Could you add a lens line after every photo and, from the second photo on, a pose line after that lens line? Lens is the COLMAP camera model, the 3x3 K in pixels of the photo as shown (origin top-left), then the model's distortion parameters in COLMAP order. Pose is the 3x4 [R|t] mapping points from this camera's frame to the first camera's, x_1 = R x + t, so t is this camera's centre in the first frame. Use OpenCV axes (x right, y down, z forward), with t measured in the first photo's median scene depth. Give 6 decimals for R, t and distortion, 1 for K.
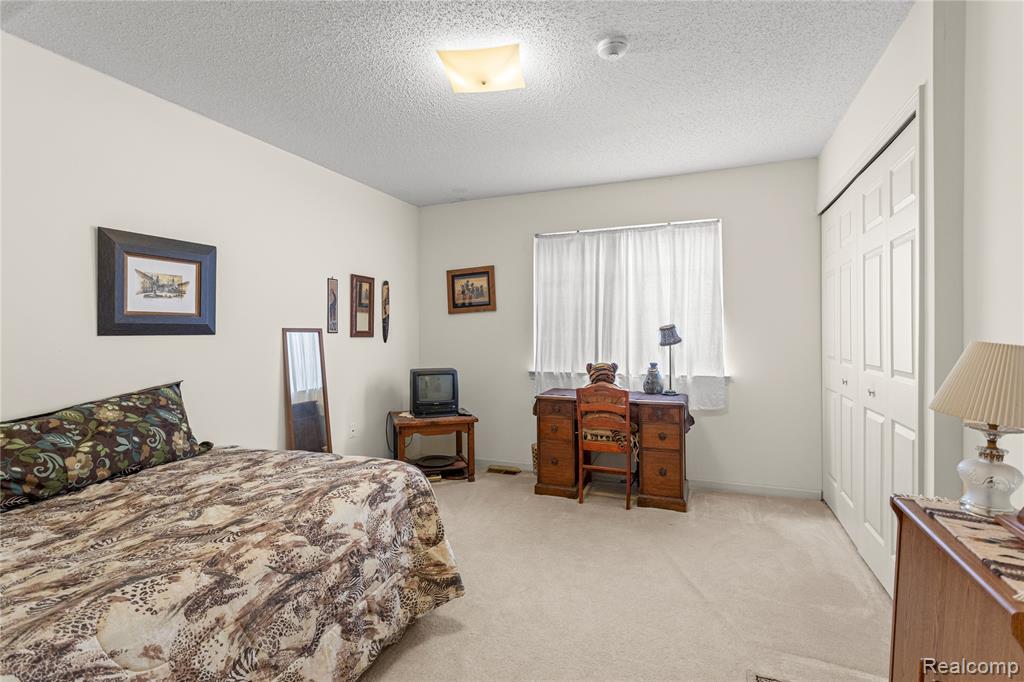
lens RADIAL K [[482.3, 0, 513.3], [0, 482.3, 333.6], [0, 0, 1]] dist [-0.001042, 0.003375]
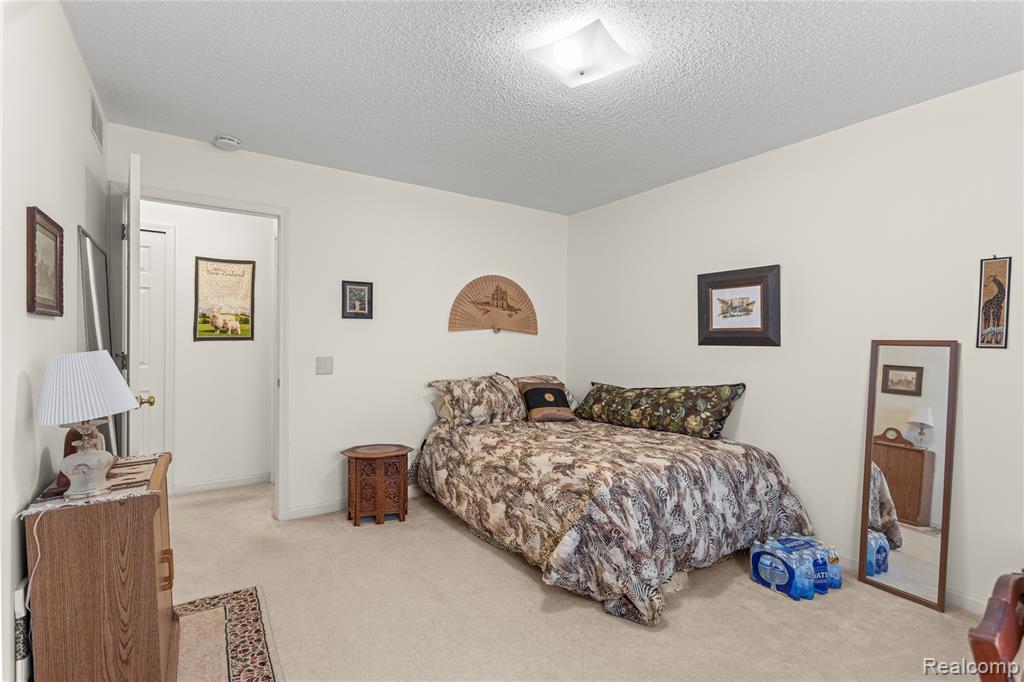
lens RADIAL K [[482.3, 0, 512.6], [0, 482.3, 346.9], [0, 0, 1]] dist [-0.001042, 0.003375]
pose [[-0.553381, 0.008185, -0.832888, 0.729944], [-0.012021, 0.999769, 0.017812, -0.010559], [0.832842, 0.019869, -0.553154, 1.326351]]
